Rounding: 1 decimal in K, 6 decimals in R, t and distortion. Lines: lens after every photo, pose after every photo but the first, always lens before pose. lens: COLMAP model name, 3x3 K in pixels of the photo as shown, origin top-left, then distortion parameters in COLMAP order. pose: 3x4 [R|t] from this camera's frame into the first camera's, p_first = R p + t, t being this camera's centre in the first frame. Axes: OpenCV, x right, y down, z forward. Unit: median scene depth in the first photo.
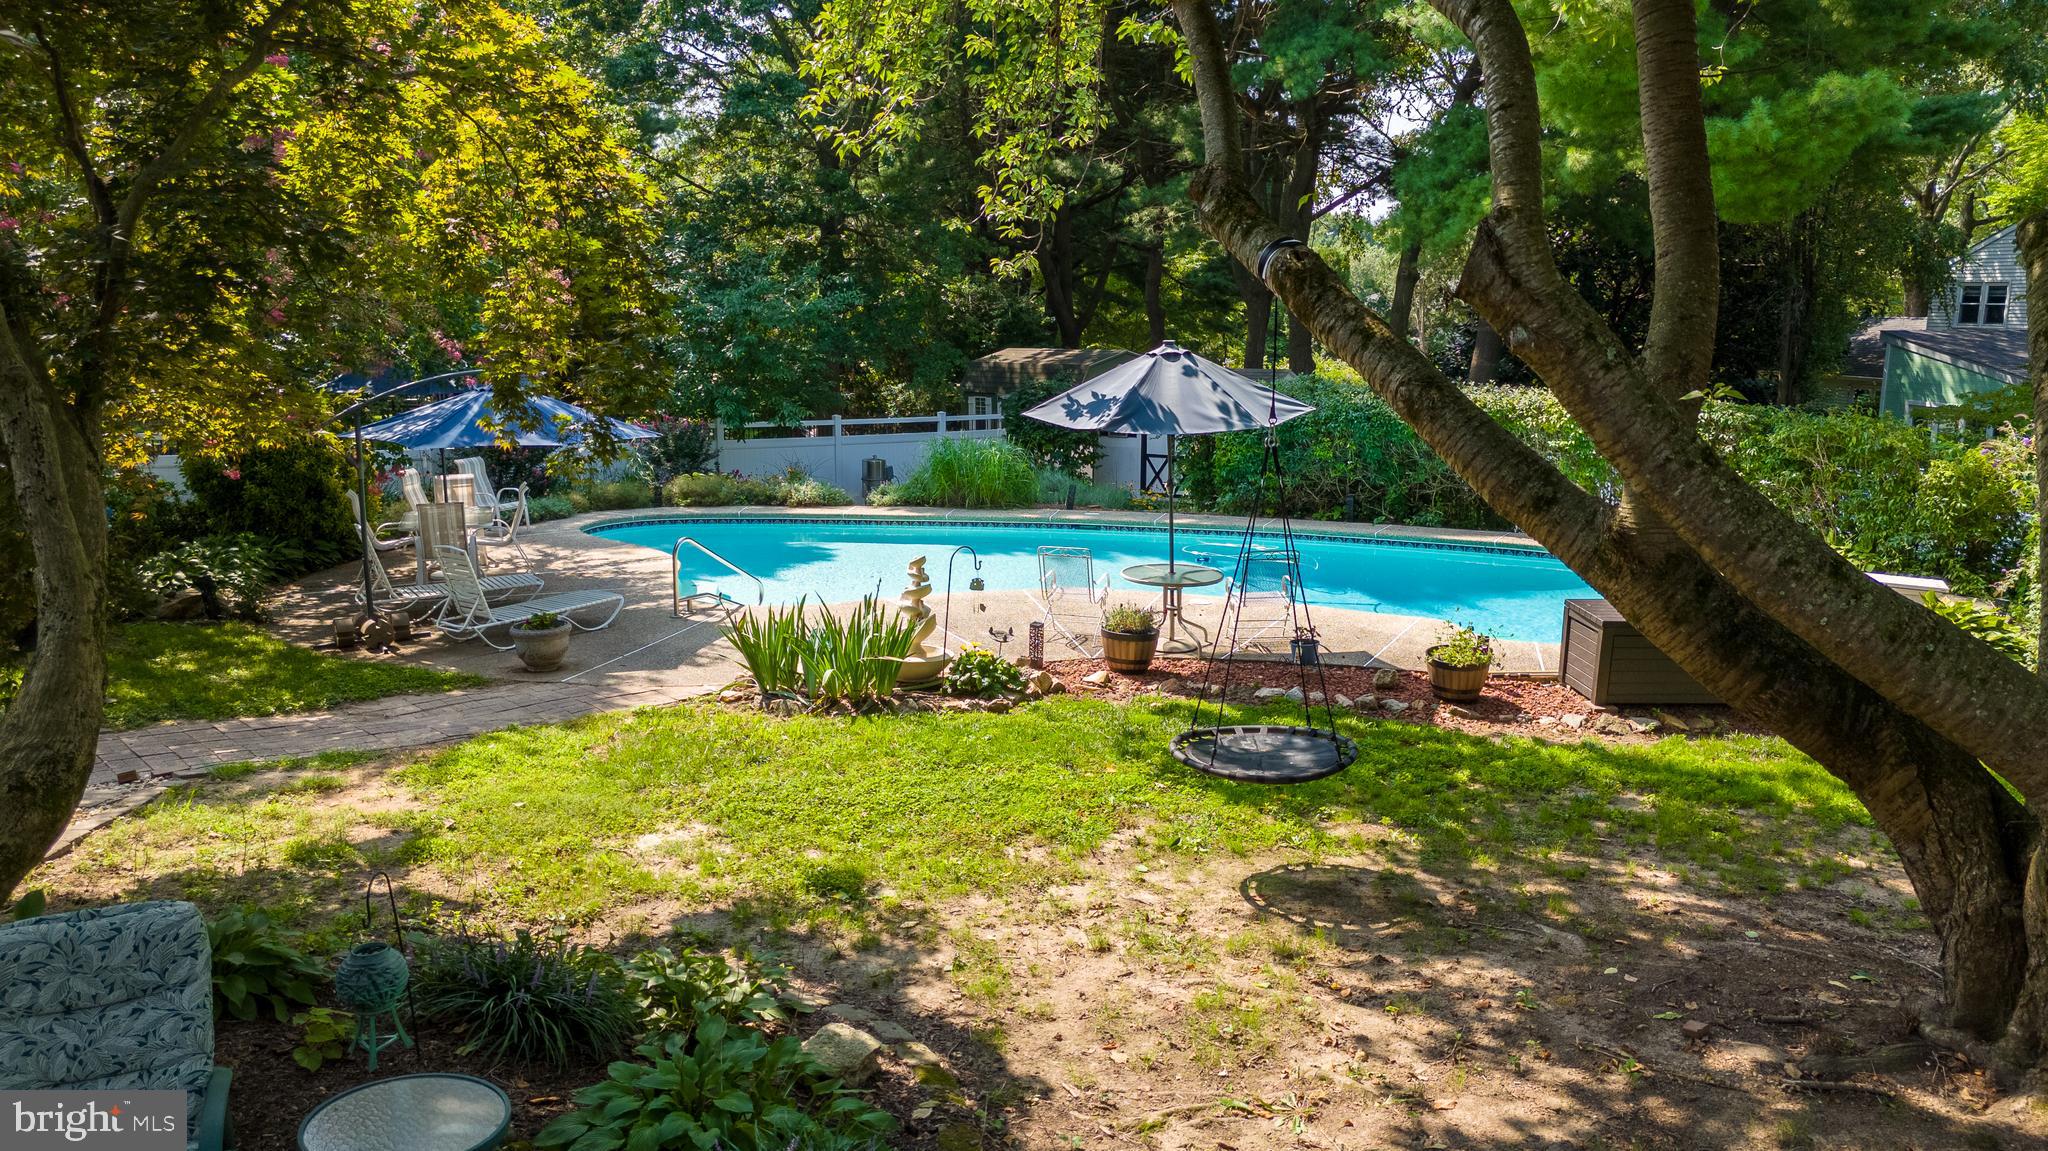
lens RADIAL K [[1518.3, 0, 1034.0], [0, 1518.3, 567.6], [0, 0, 1]] dist [0.097780, -0.096097]
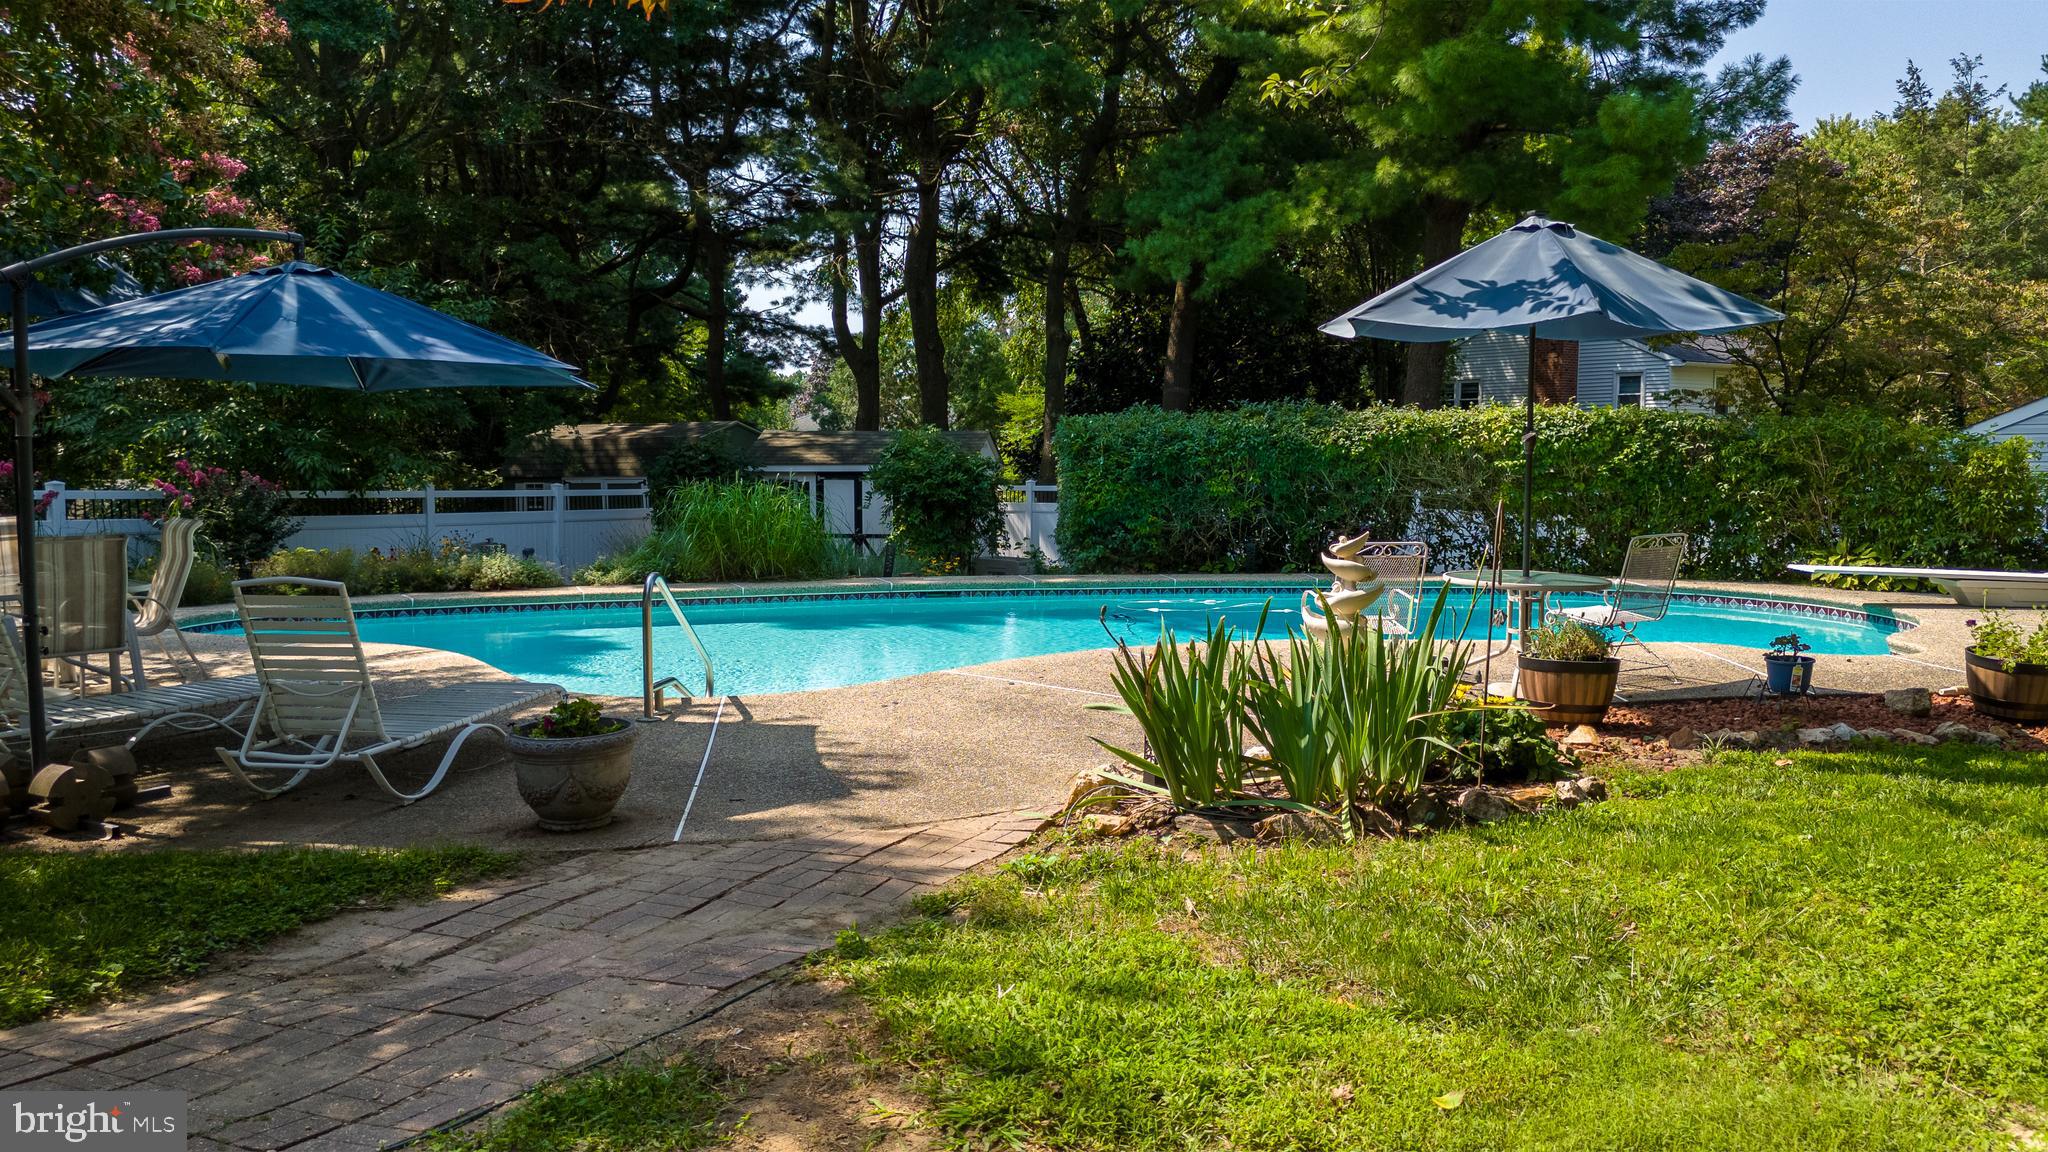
lens RADIAL K [[1518.3, 0, 1034.0], [0, 1518.3, 568.1], [0, 0, 1]] dist [0.097780, -0.096097]
pose [[0.903711, -0.035295, 0.426686, -0.230674], [0.076989, 0.993748, -0.080861, 0.022569], [-0.421165, 0.105925, 0.900778, 0.311274]]
